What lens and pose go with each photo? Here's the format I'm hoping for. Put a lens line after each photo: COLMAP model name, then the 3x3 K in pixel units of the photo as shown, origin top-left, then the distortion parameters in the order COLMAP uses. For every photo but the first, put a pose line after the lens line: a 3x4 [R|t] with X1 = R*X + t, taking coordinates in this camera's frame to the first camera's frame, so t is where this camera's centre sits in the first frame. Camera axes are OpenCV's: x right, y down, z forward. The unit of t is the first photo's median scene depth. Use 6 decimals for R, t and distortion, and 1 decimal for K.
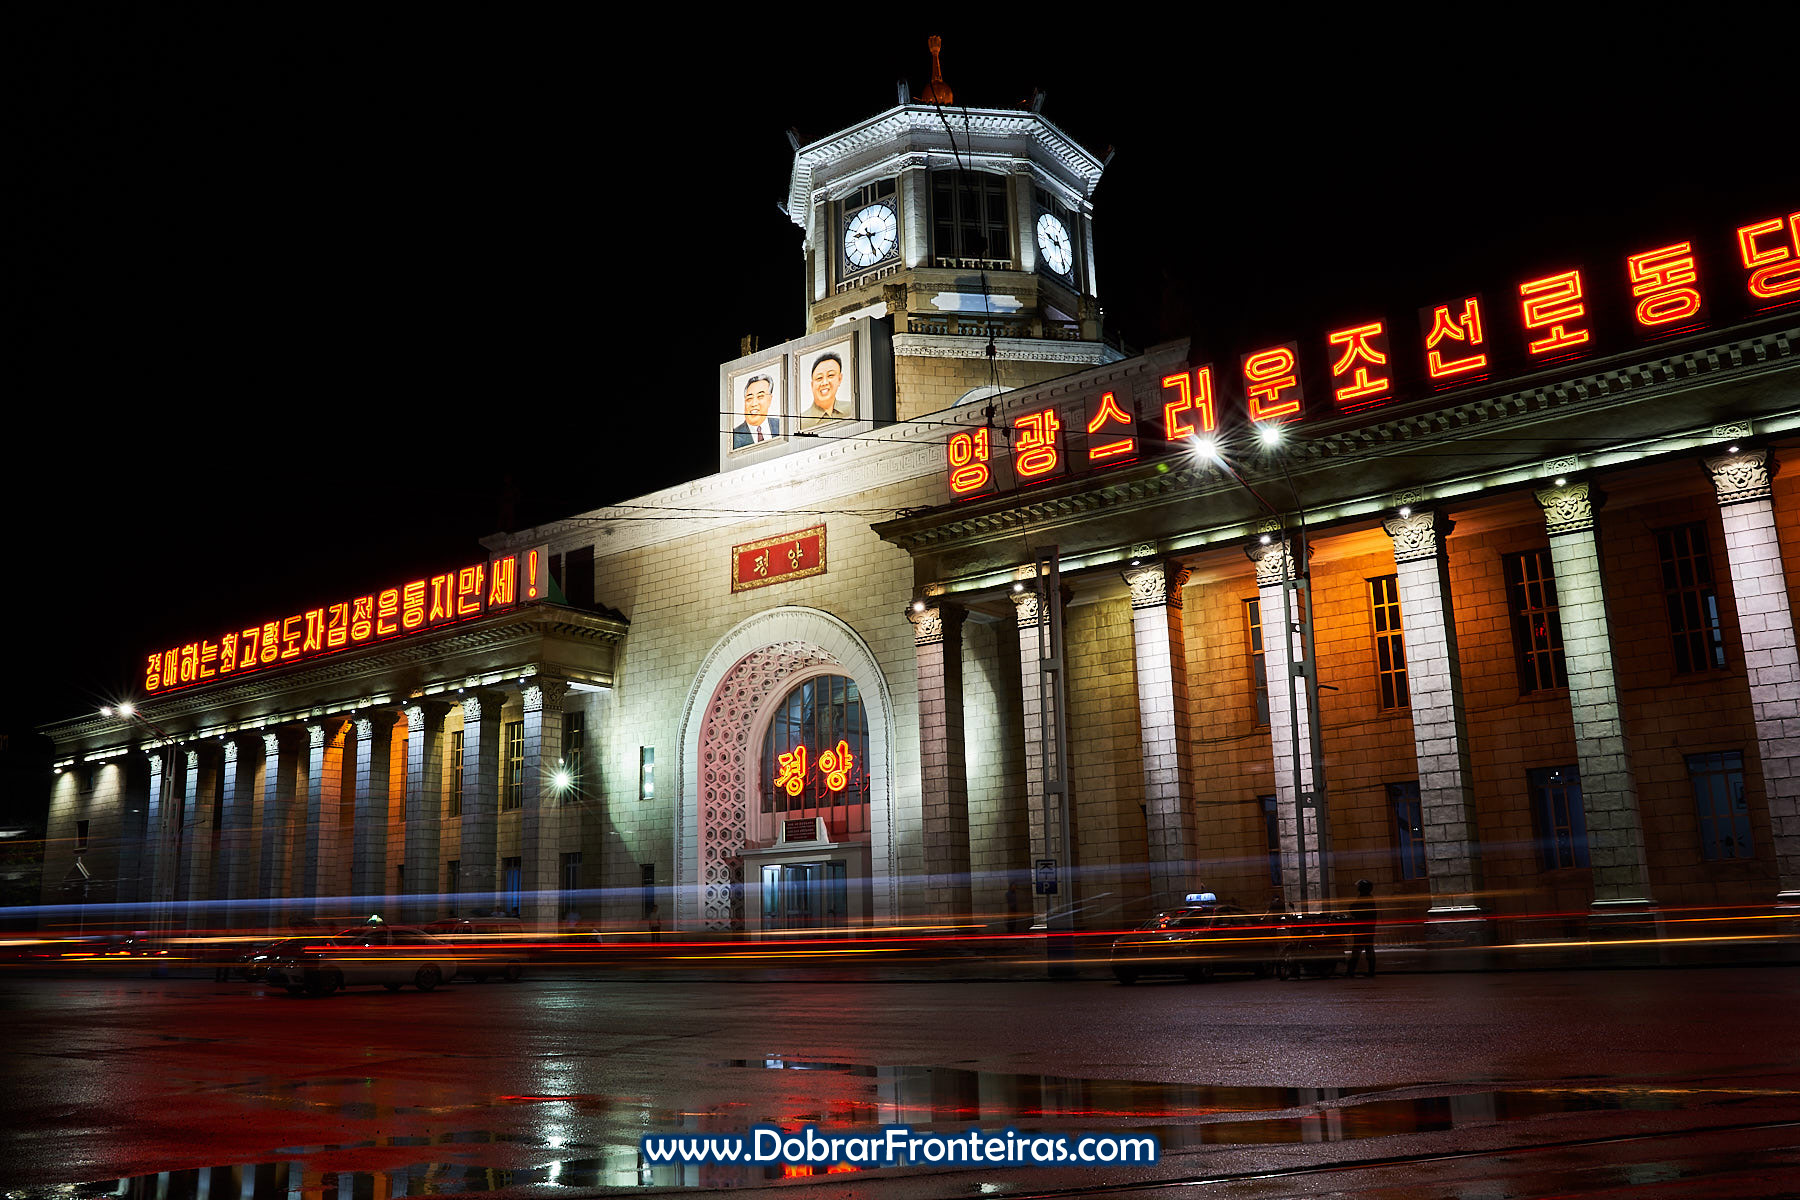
lens RADIAL K [[1475.1, 0, 900.0], [0, 1475.1, 600.0], [0, 0, 1]] dist [-0.101364, 0.004956]
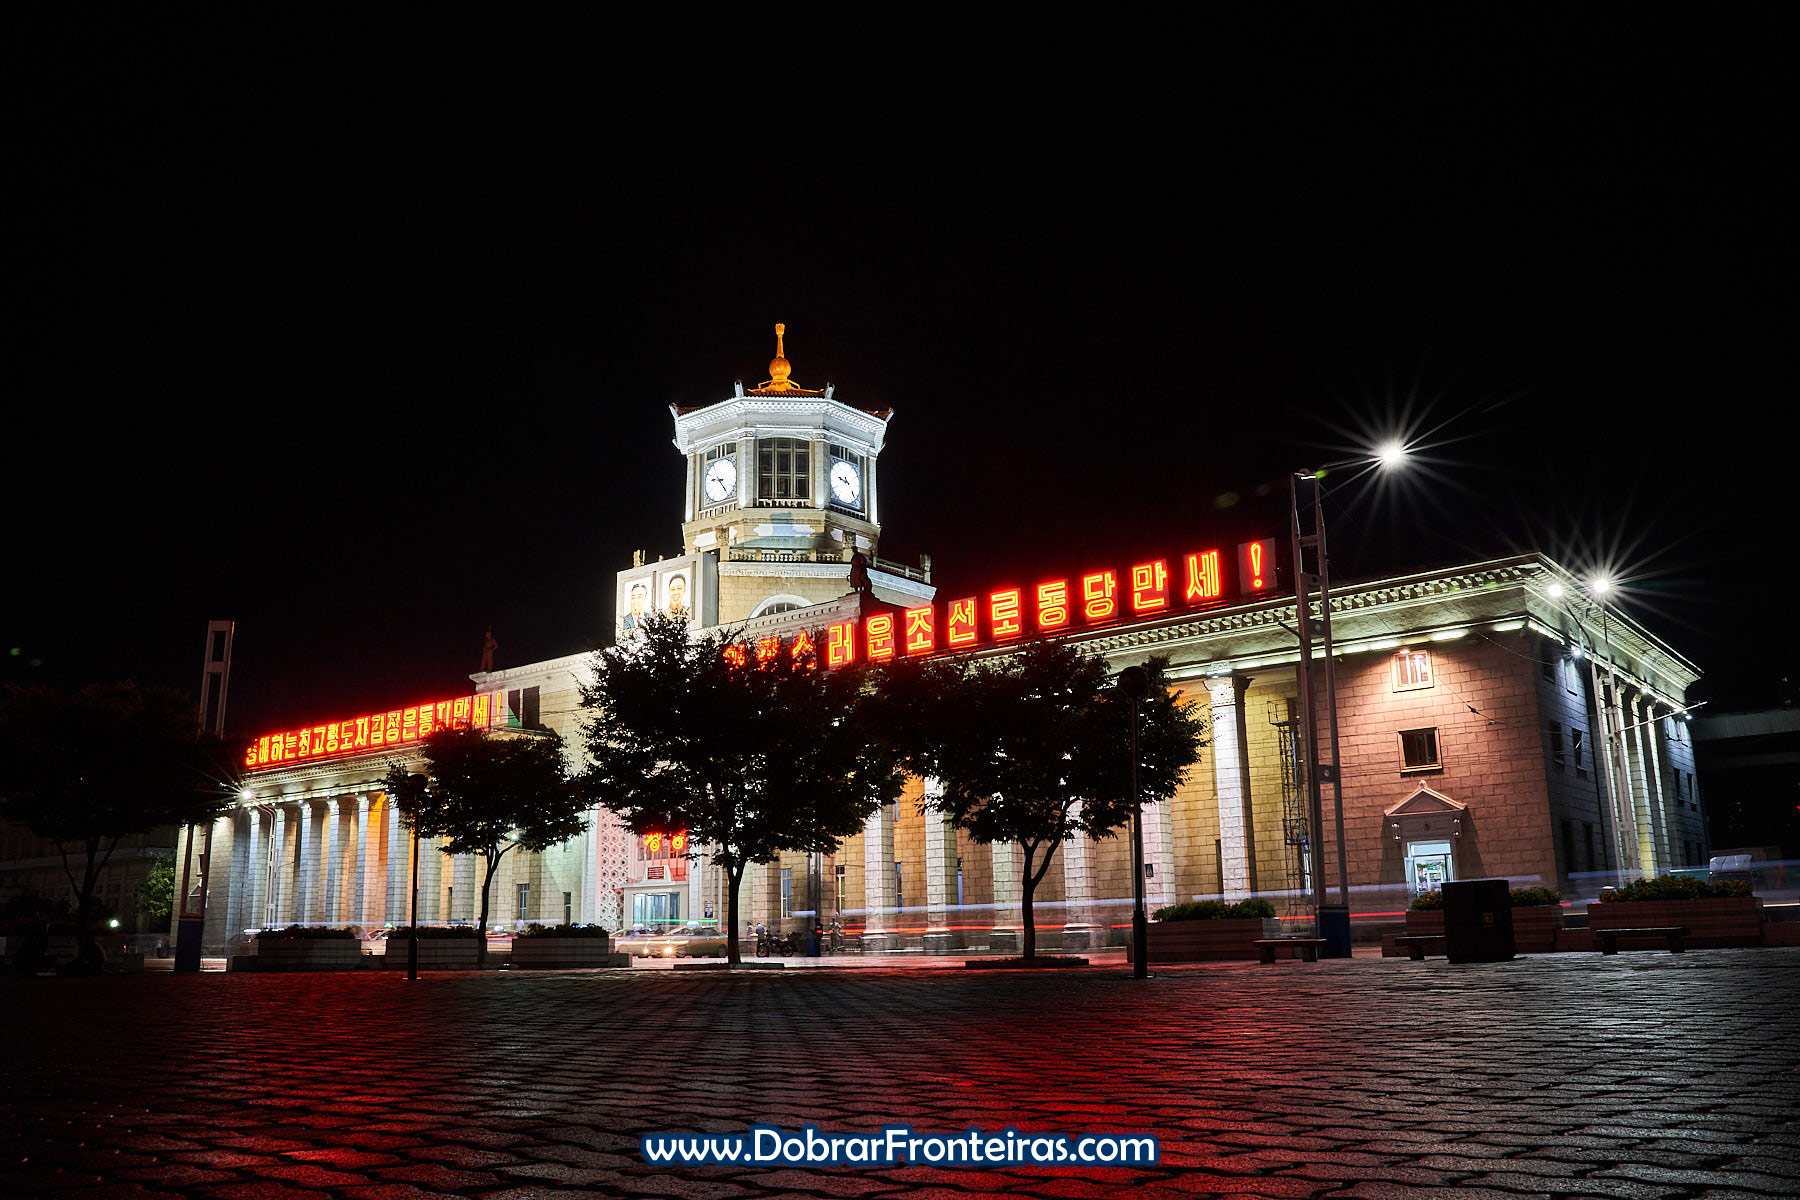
lens RADIAL K [[1475.1, 0, 900.0], [0, 1475.1, 600.0], [0, 0, 1]] dist [-0.101364, 0.004956]
pose [[0.999446, 0.001800, -0.033234, 0.212799], [-0.001932, 0.999990, -0.003934, -0.116407], [0.033227, 0.003996, 0.999440, -0.510294]]
